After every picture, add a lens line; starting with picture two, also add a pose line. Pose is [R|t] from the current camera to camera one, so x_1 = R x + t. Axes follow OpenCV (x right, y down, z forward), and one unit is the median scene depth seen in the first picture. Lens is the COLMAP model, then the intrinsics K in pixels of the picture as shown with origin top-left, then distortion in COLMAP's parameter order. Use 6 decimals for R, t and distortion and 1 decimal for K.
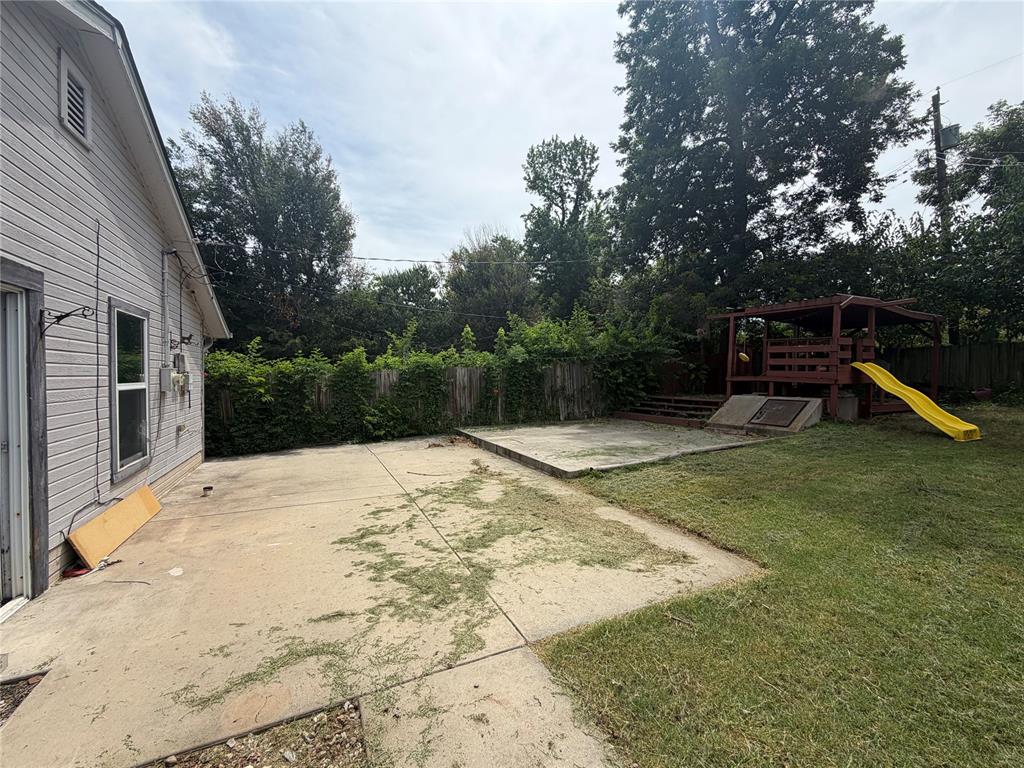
lens RADIAL K [[407.1, 0, 508.7], [0, 407.1, 383.9], [0, 0, 1]] dist [-0.000099, 0.000258]
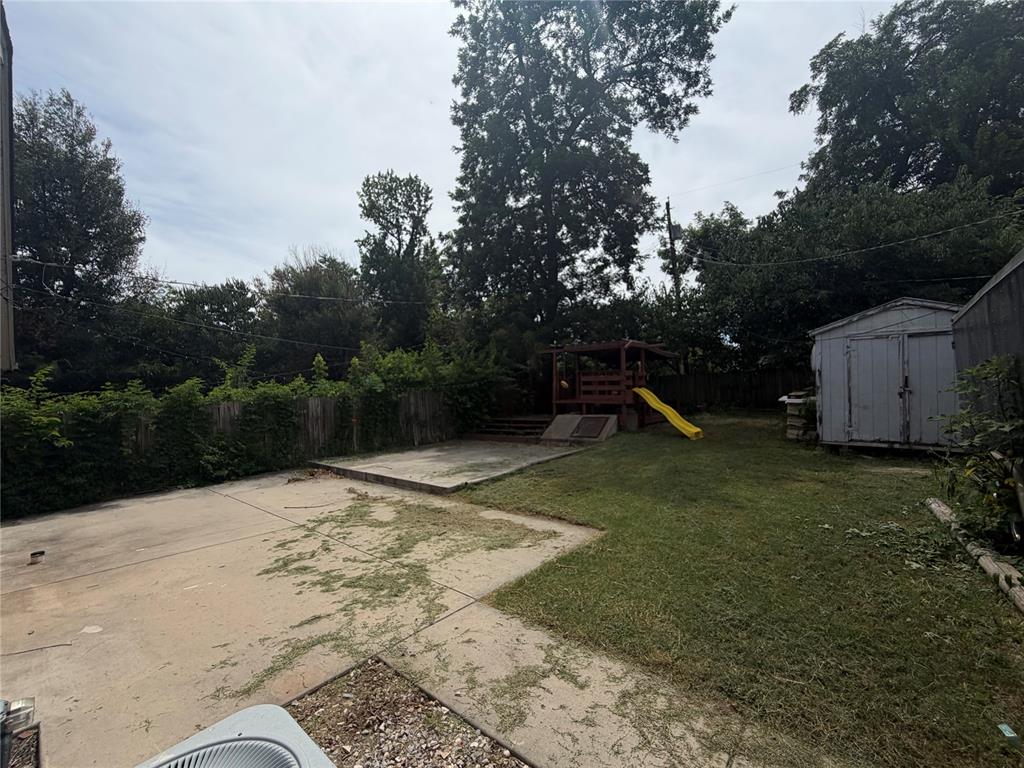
lens RADIAL K [[407.1, 0, 508.7], [0, 407.1, 383.9], [0, 0, 1]] dist [-0.000099, 0.000258]
pose [[0.914486, -0.009574, 0.404504, -0.090674], [0.033647, 0.998057, -0.052445, -0.007078], [-0.403216, 0.061571, 0.913031, -0.082817]]
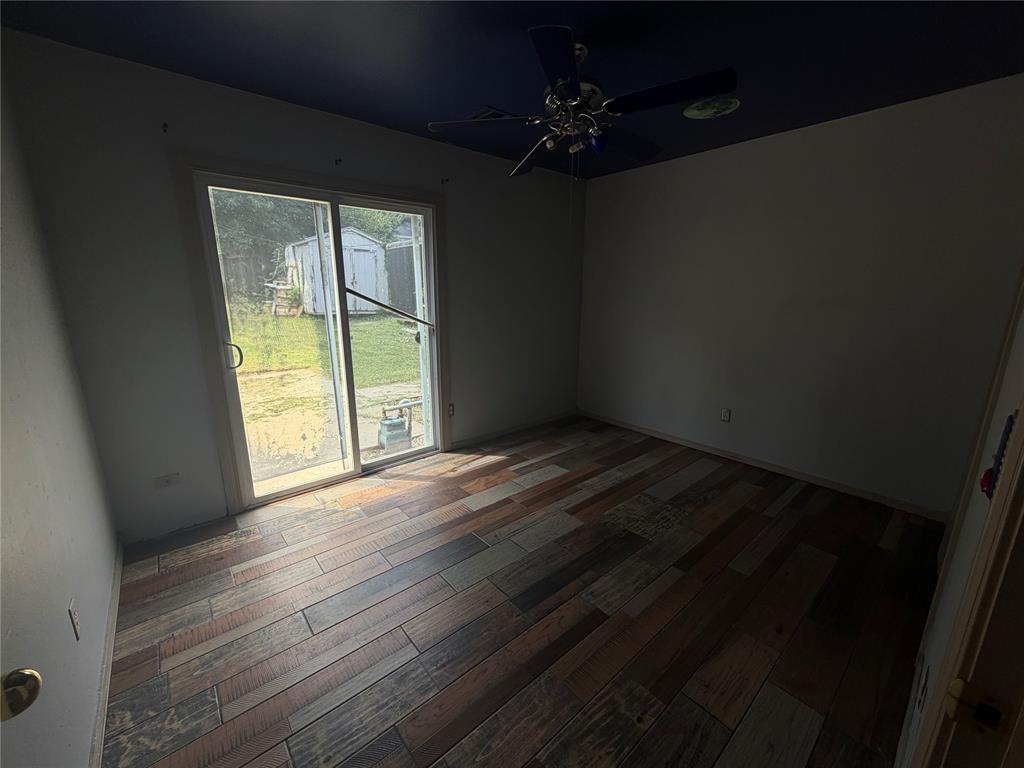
lens RADIAL K [[407.1, 0, 508.7], [0, 407.1, 383.9], [0, 0, 1]] dist [-0.000099, 0.000258]
pose [[-0.250759, -0.232164, 0.939798, -0.564089], [0.011605, 0.970025, 0.242728, -0.001673], [-0.967980, 0.071773, -0.240548, 0.143681]]
